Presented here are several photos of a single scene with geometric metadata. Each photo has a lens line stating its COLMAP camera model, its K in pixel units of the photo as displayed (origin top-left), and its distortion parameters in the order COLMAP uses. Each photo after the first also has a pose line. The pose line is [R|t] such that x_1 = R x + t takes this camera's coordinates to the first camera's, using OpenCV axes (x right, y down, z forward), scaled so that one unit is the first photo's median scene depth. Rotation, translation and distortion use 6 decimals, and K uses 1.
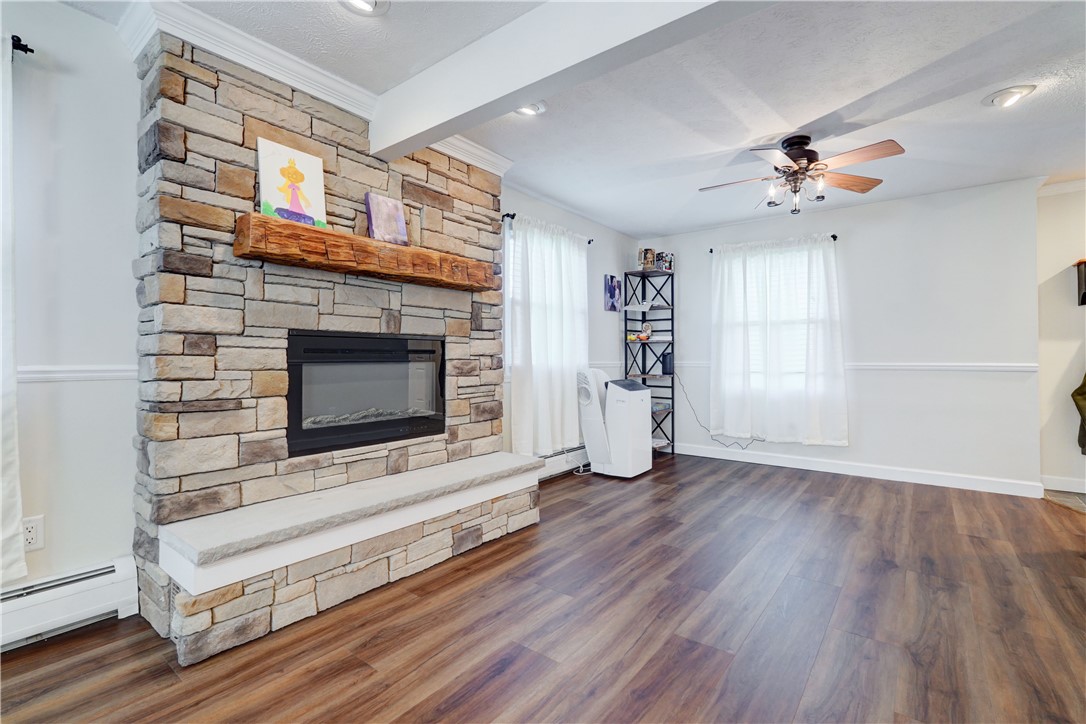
lens RADIAL K [[547.3, 0, 495.1], [0, 547.3, 346.5], [0, 0, 1]] dist [-0.004328, -0.000278]
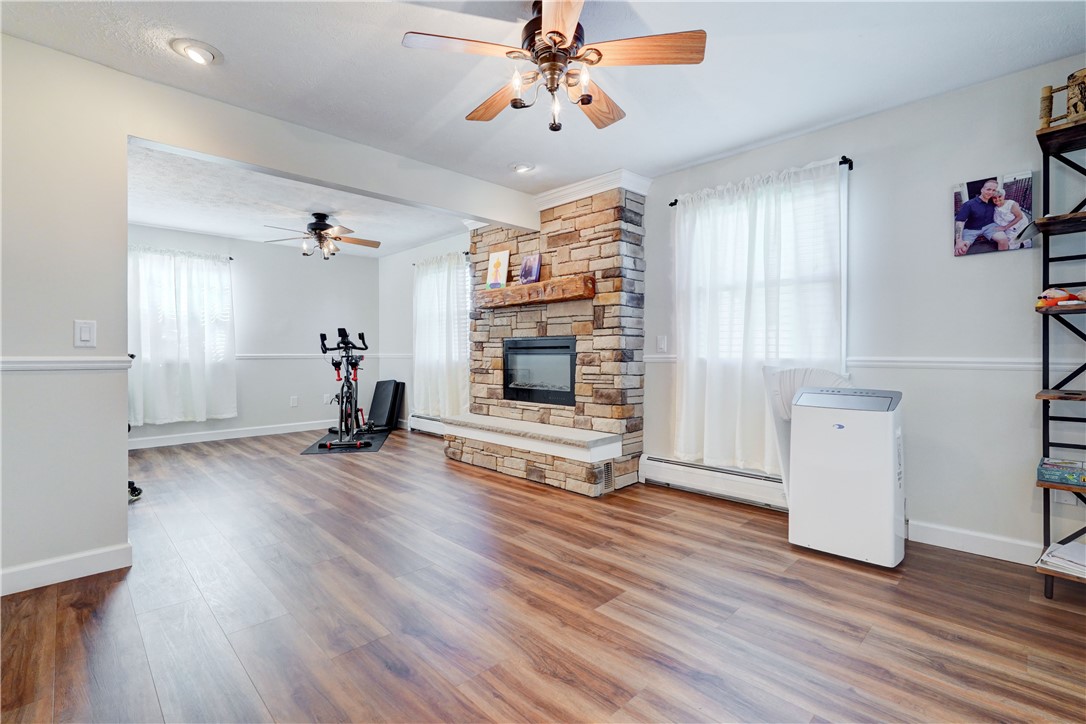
lens RADIAL K [[493.4, 0, 512.7], [0, 493.4, 356.3], [0, 0, 1]] dist [0.000973, 0.000122]
pose [[-0.177994, 0.010210, -0.983979, 1.257384], [0.024884, 0.999673, 0.005872, 0.023848], [0.983717, -0.023440, -0.178190, 1.168162]]
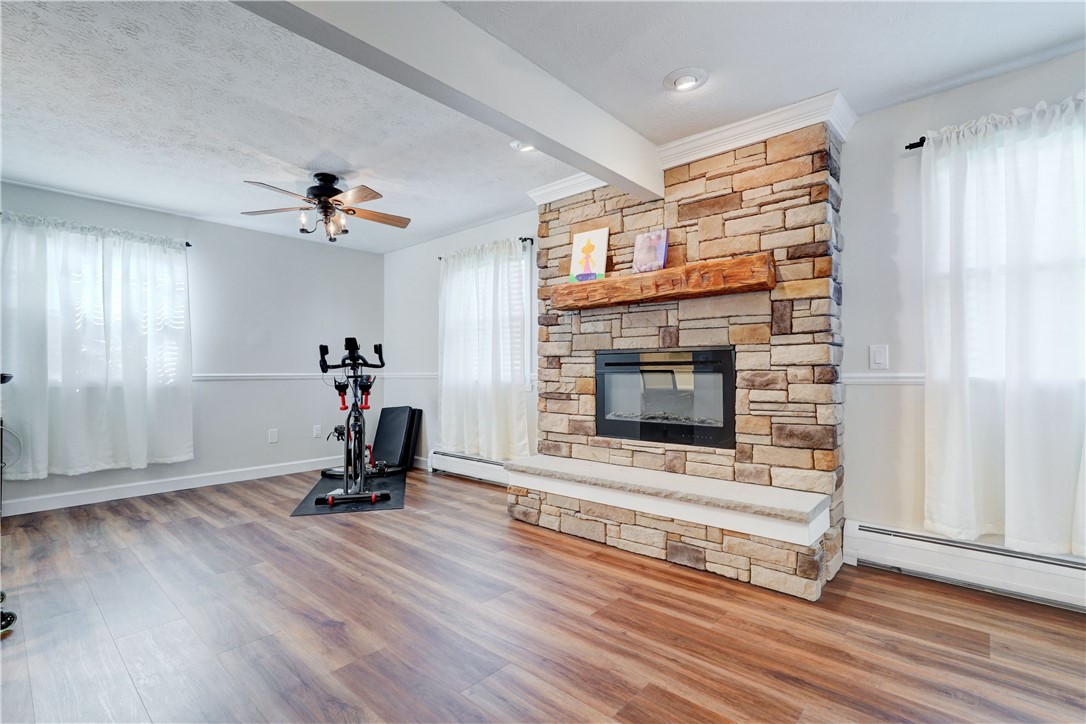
lens RADIAL K [[491.1, 0, 543.0], [0, 491.1, 362.0], [0, 0, 1]] dist [-0.001294, 0.000644]
pose [[-0.062209, -0.016724, -0.997923, 0.835490], [0.026796, 0.999471, -0.018421, 0.017922], [0.997703, -0.027886, -0.061728, 0.798829]]
